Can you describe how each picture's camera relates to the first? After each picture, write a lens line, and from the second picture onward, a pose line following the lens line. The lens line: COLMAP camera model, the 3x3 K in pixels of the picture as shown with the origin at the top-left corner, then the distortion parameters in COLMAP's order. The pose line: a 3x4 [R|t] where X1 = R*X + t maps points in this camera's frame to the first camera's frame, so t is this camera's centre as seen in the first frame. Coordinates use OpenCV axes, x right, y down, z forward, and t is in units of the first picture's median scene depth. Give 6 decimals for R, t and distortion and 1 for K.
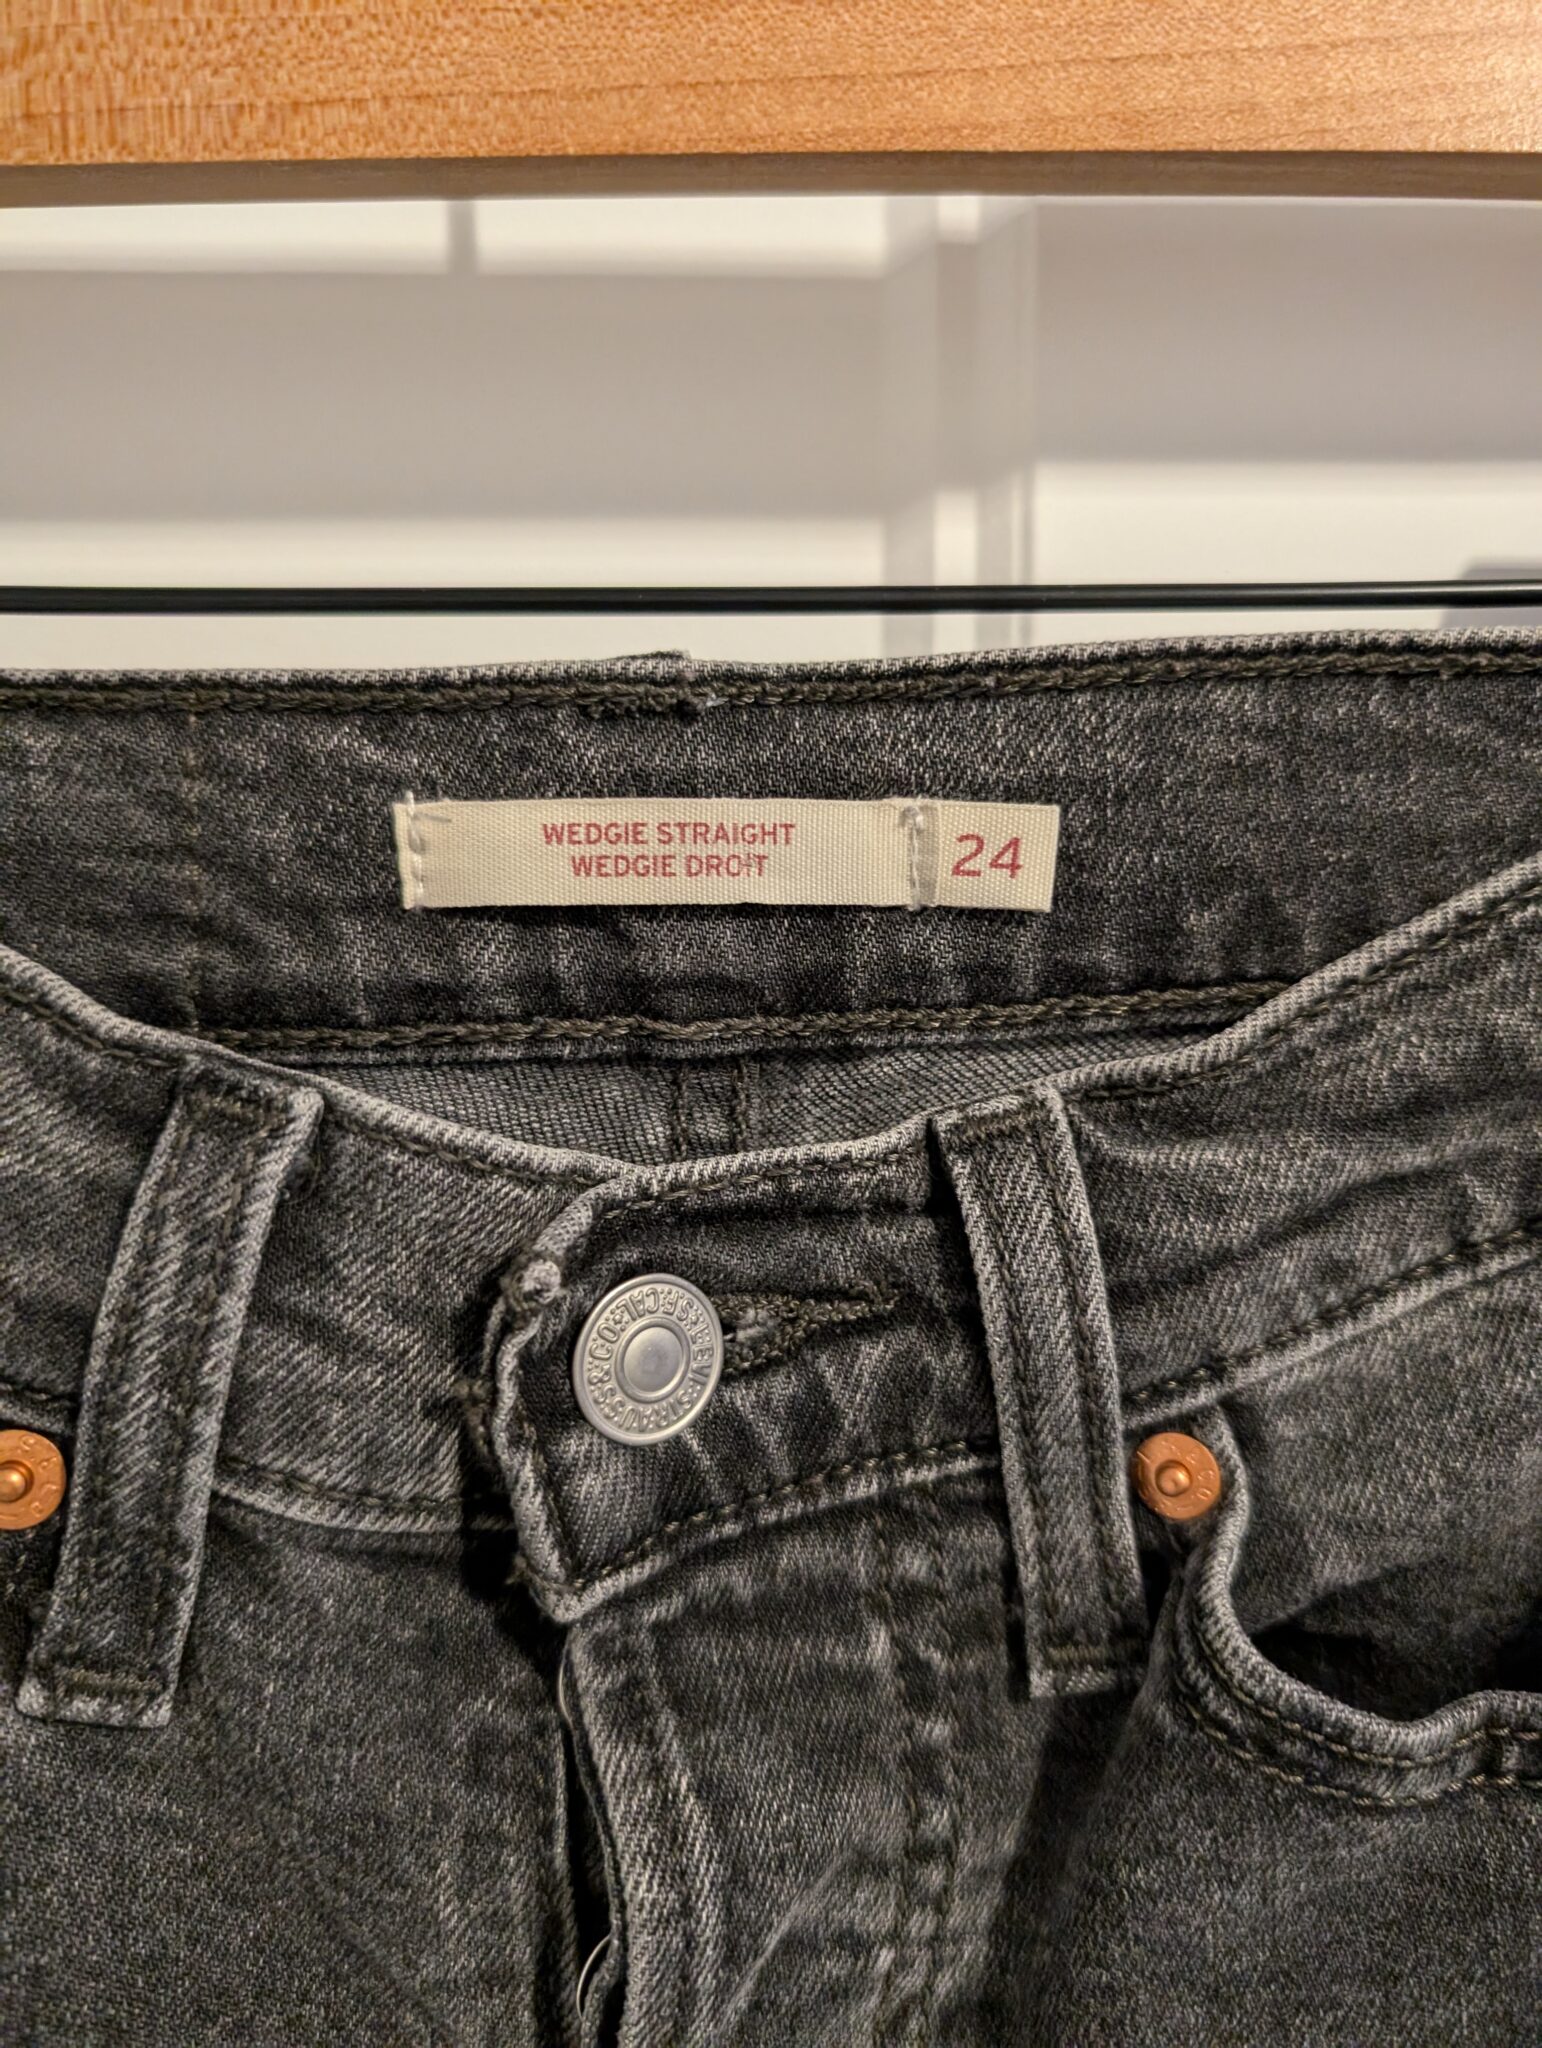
lens RADIAL K [[1430.8, 0, 761.0], [0, 1430.8, 1004.7], [0, 0, 1]] dist [0.004046, -0.017074]
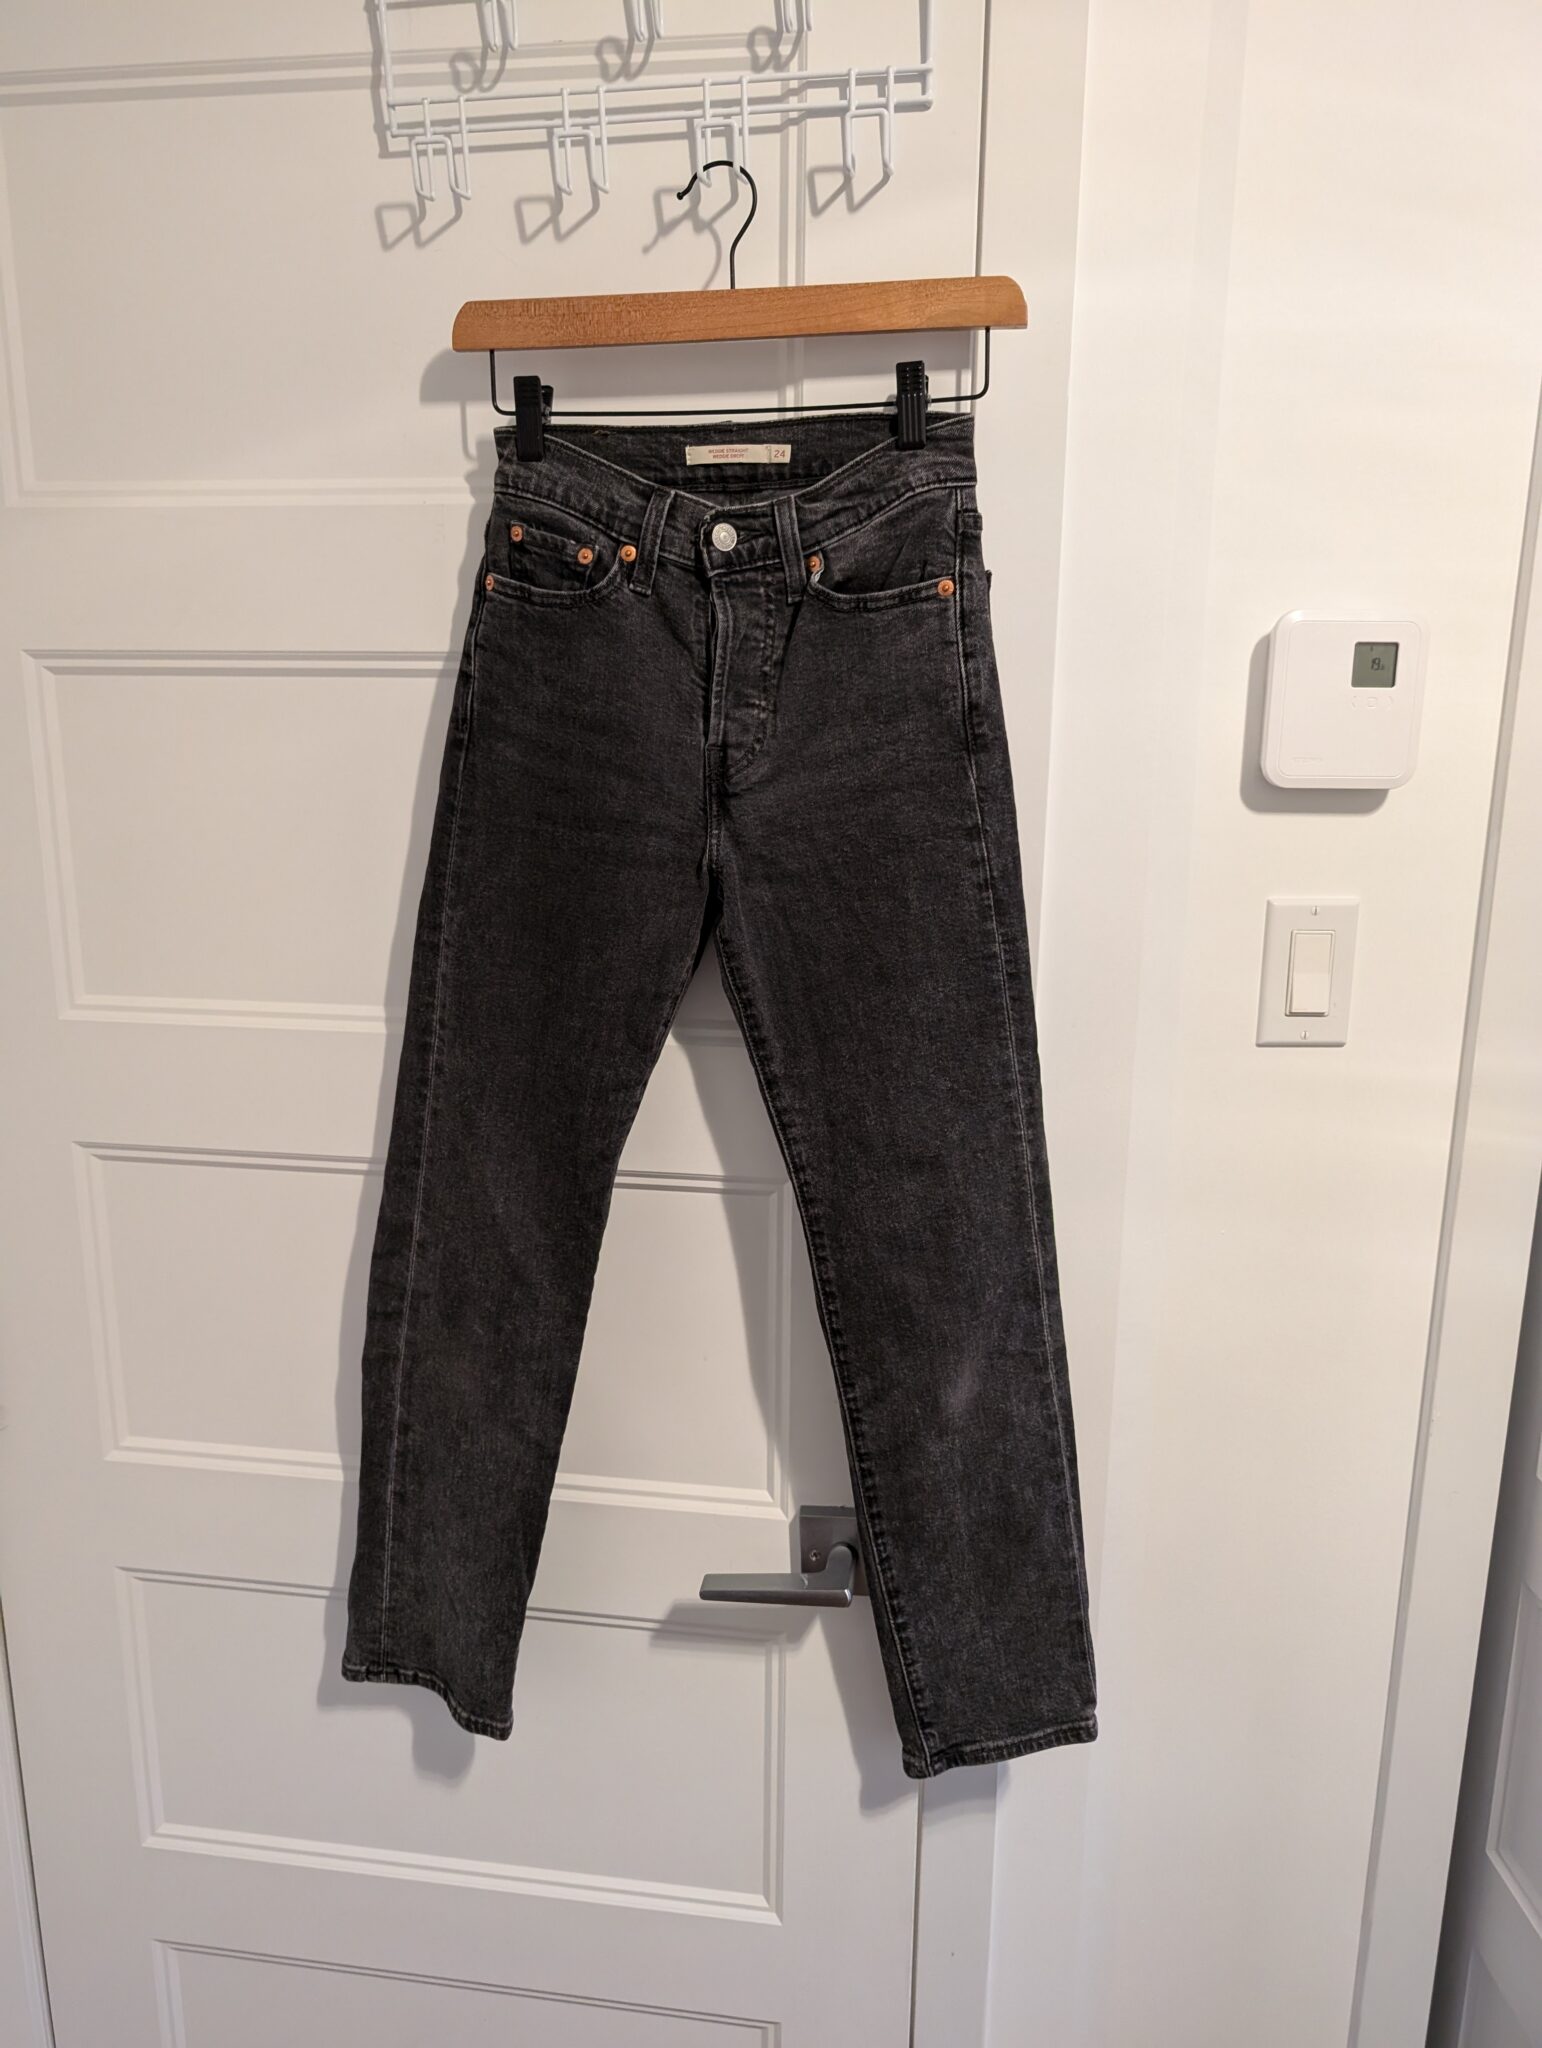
lens RADIAL K [[1430.8, 0, 754.5], [0, 1430.8, 1020.8], [0, 0, 1]] dist [0.004046, -0.017074]
pose [[0.986393, 0.036347, -0.160338, 1.119105], [-0.016146, 0.991957, 0.125539, 1.534429], [0.163611, -0.121242, 0.979046, -5.304823]]
